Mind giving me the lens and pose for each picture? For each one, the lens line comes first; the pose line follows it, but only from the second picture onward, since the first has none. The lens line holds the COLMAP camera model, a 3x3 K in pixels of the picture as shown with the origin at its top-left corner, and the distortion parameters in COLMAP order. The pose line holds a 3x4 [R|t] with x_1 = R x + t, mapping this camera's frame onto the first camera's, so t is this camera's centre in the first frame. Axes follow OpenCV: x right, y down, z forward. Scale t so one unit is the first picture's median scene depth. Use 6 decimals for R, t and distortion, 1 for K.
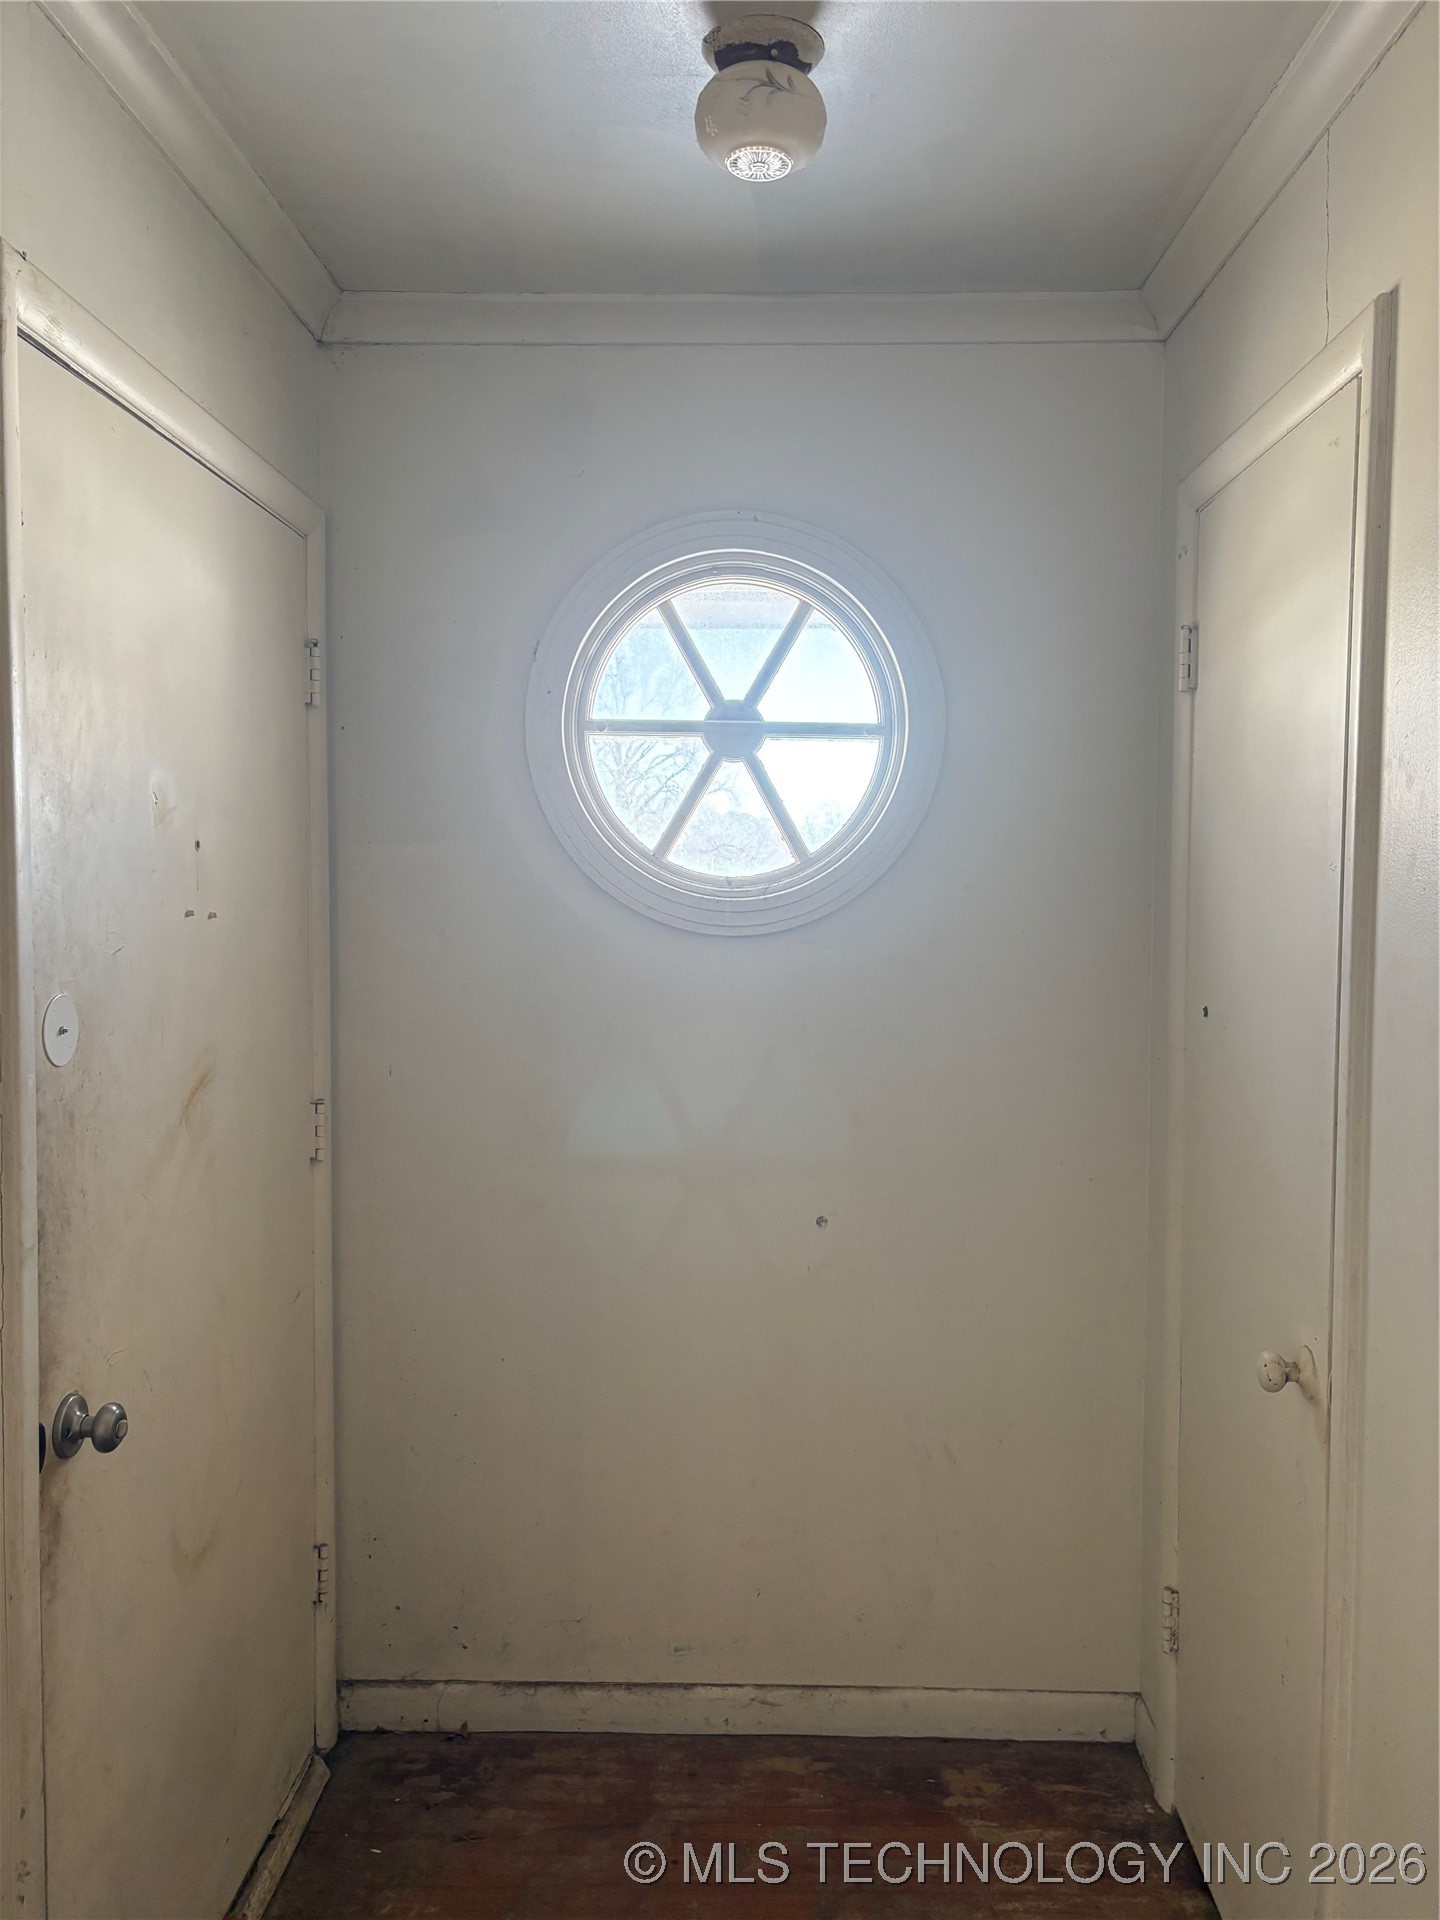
lens RADIAL K [[1442.3, 0, 720.0], [0, 1442.3, 960.0], [0, 0, 1]] dist [0.016964, -0.001325]
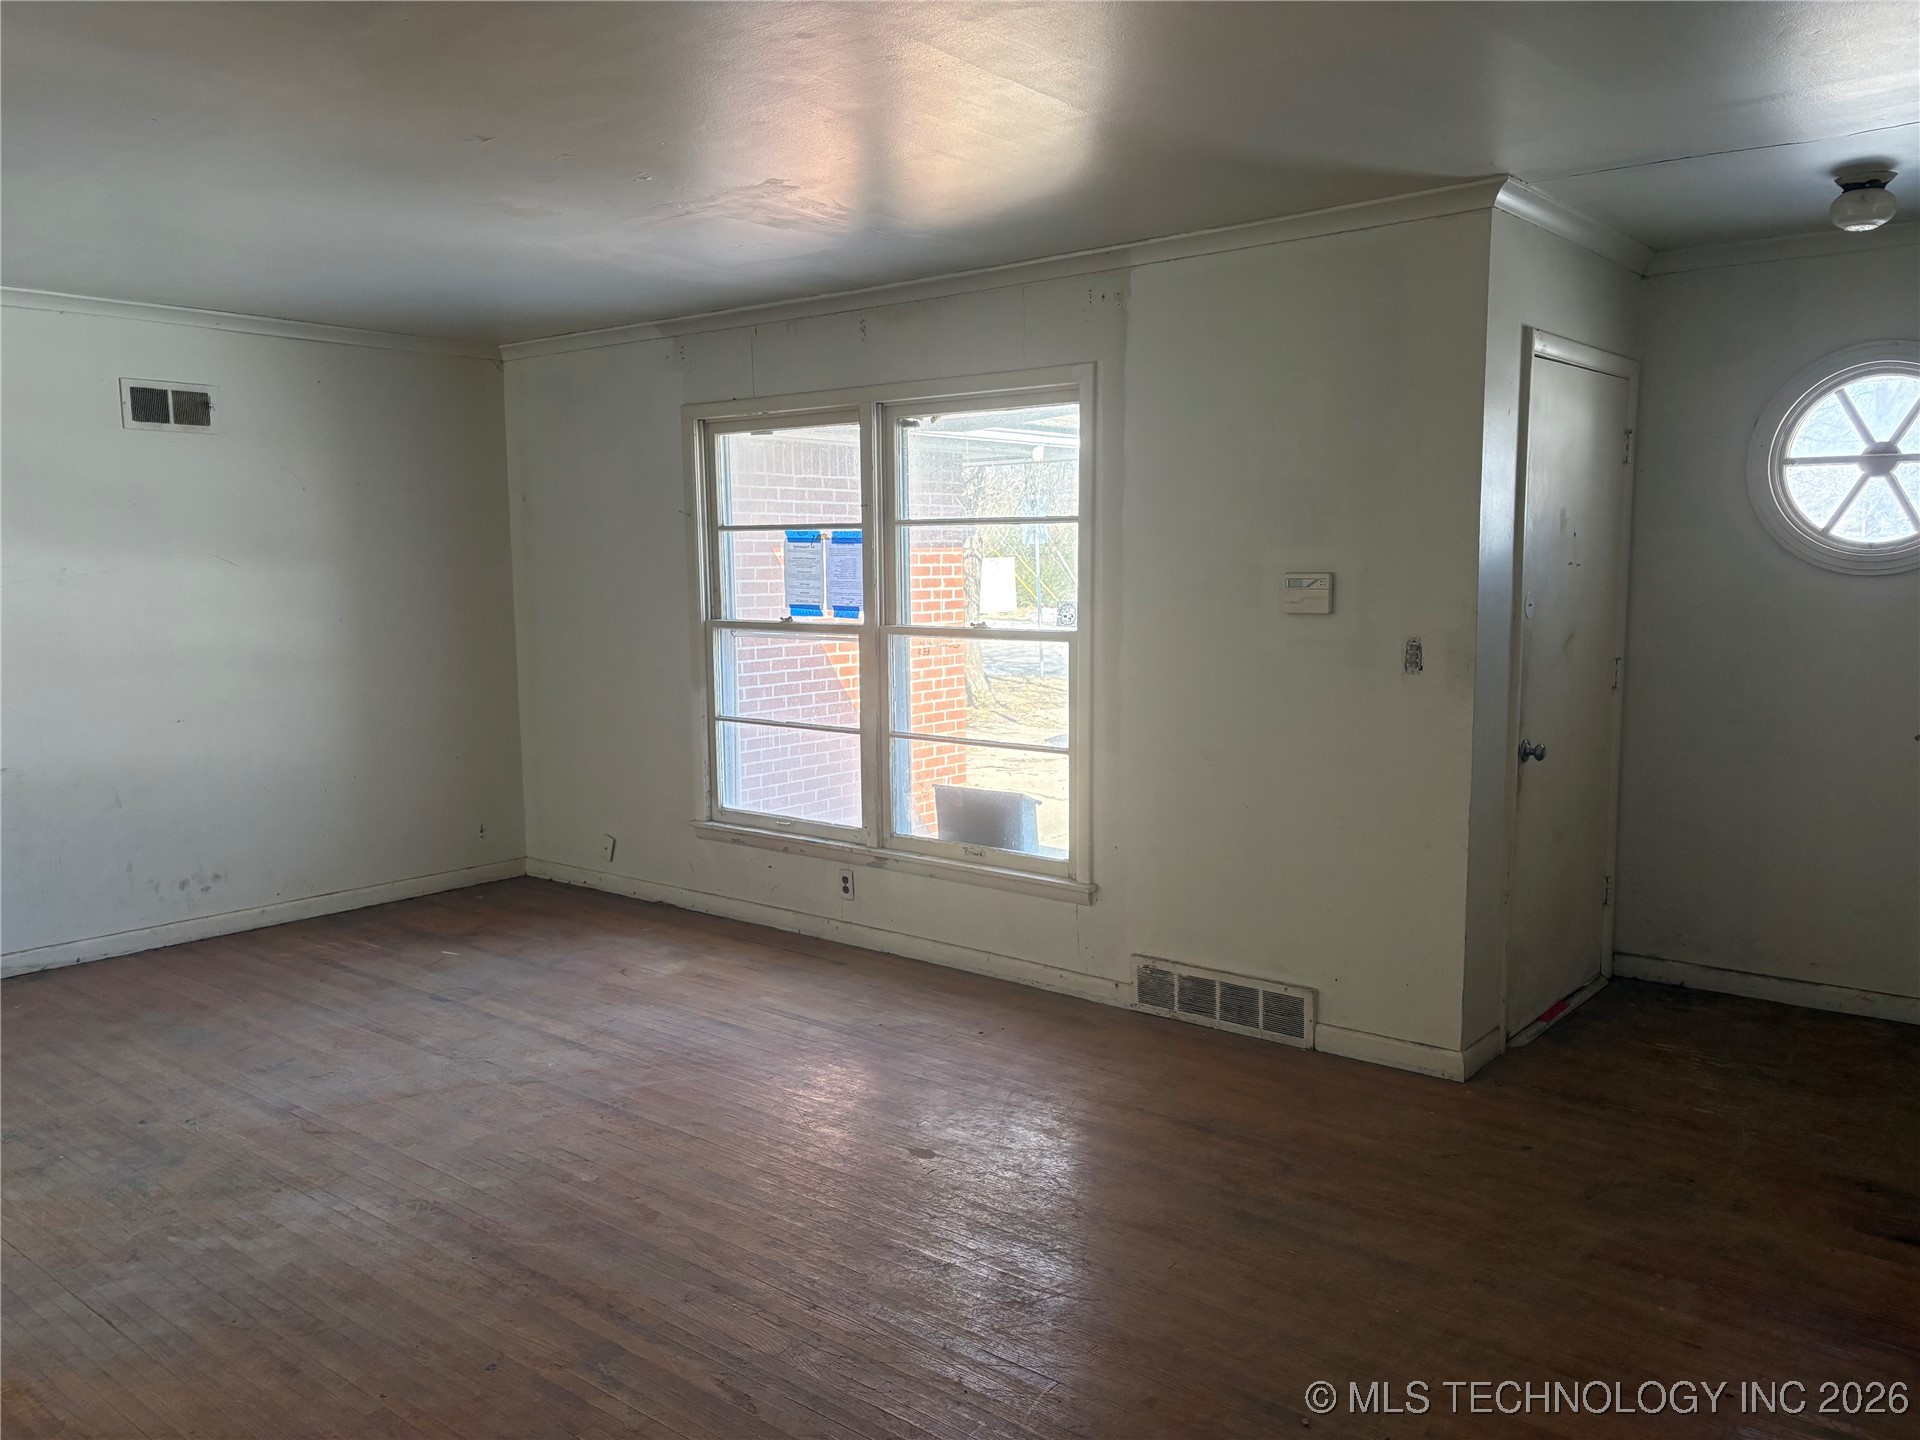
lens RADIAL K [[1443.4, 0, 960.0], [0, 1443.4, 720.0], [0, 0, 1]] dist [0.089357, -0.102081]
pose [[0.788007, 0.059543, -0.612780, 0.250684], [-0.021359, 0.997357, 0.069445, 0.059789], [0.615295, -0.041635, 0.787196, -1.154628]]
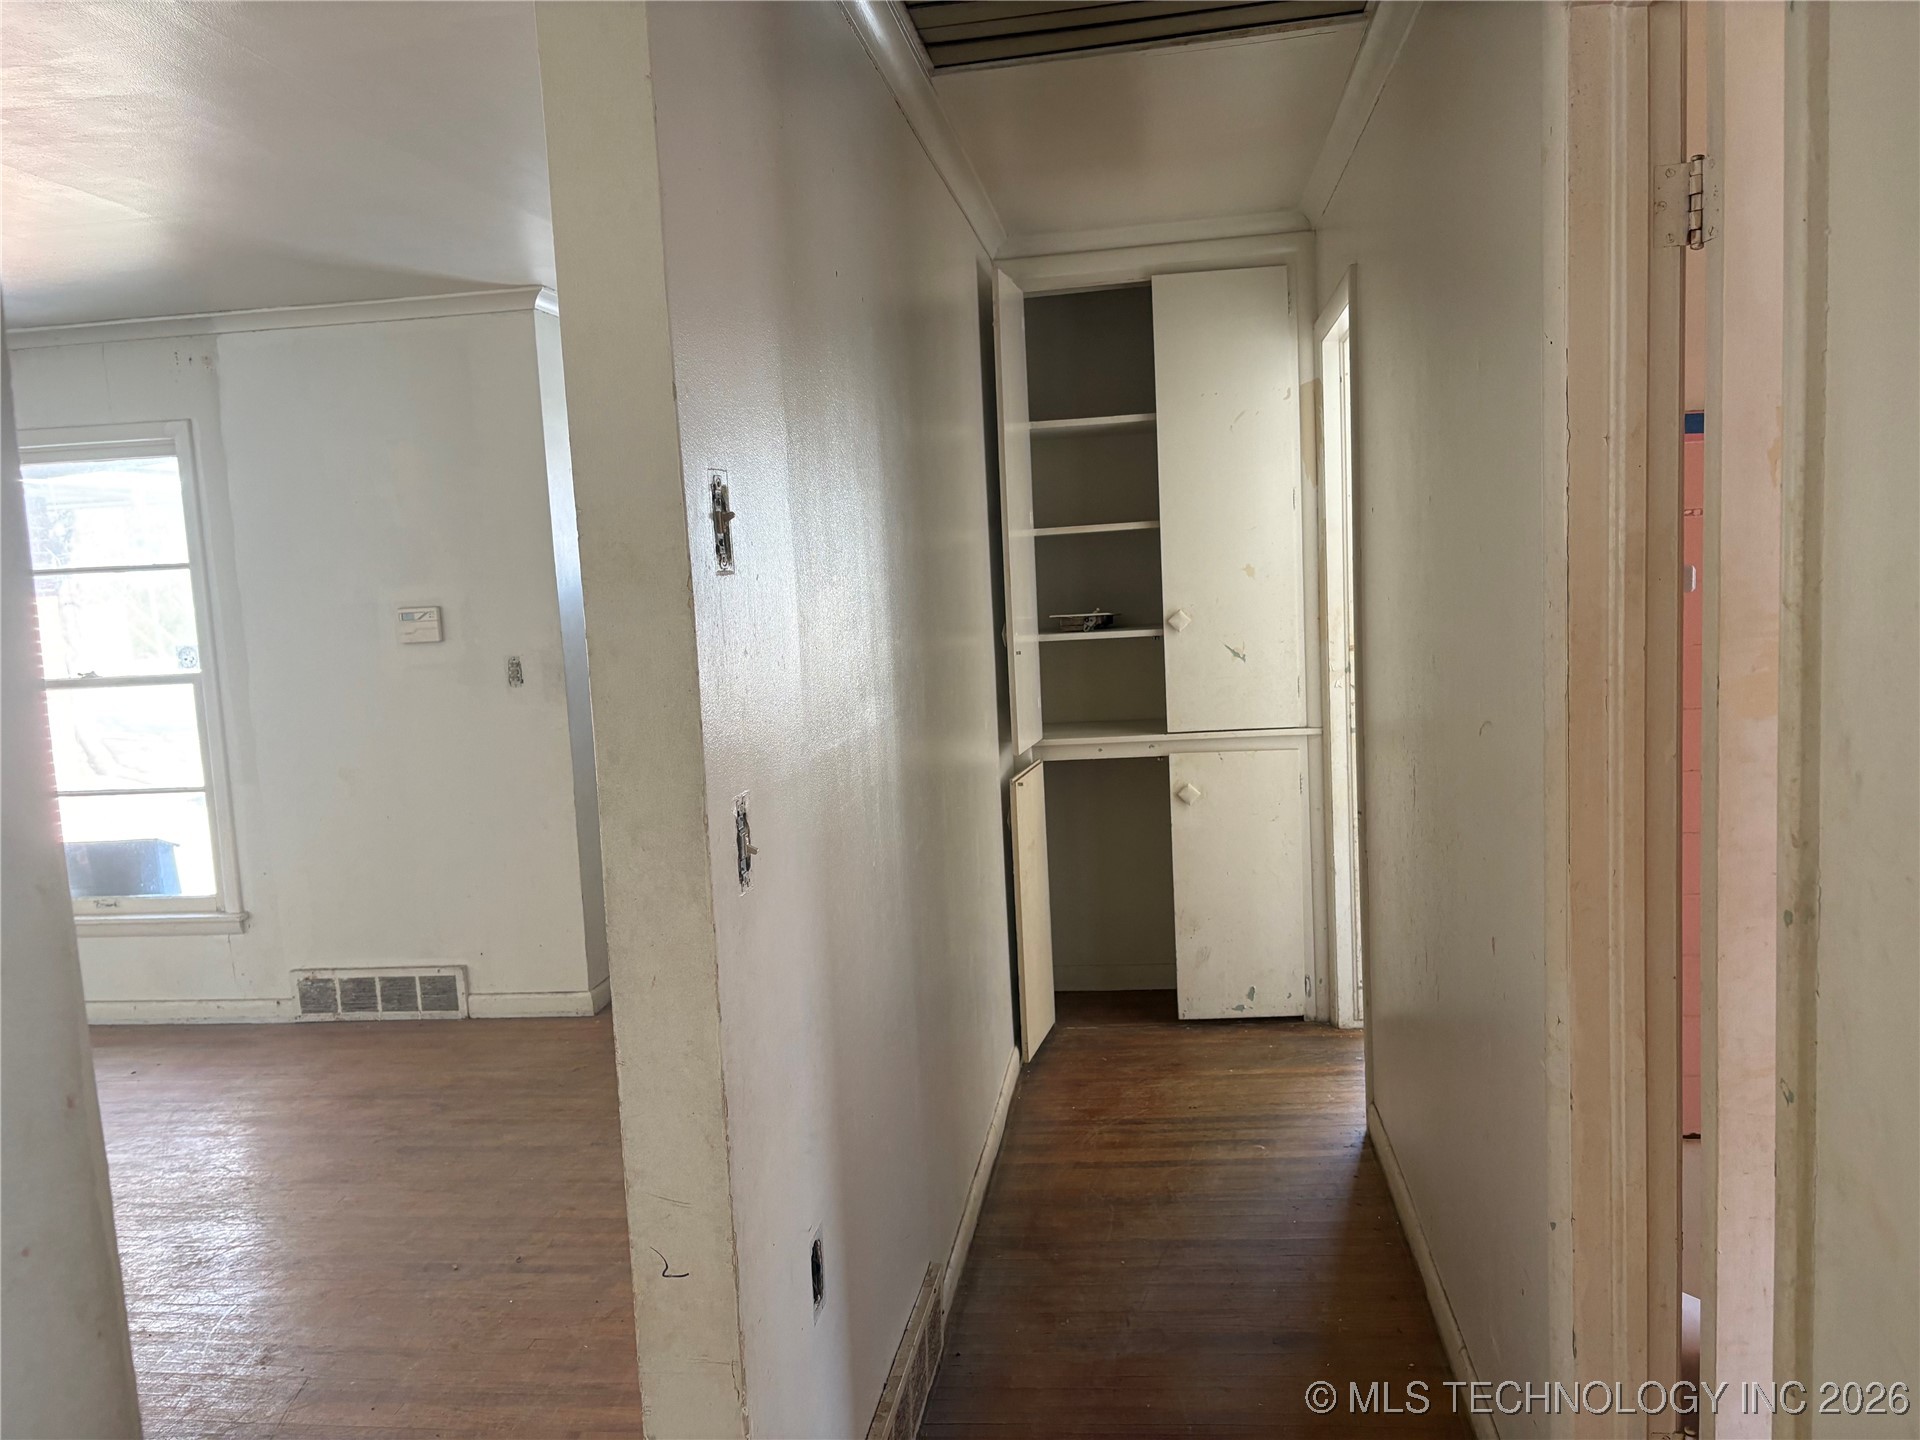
lens RADIAL K [[1443.4, 0, 960.0], [0, 1443.4, 720.0], [0, 0, 1]] dist [0.089357, -0.102081]
pose [[0.992592, -0.041603, -0.114151, 0.473104], [0.048370, 0.997193, 0.057162, 0.072345], [0.111453, -0.062260, 0.991818, -1.457967]]
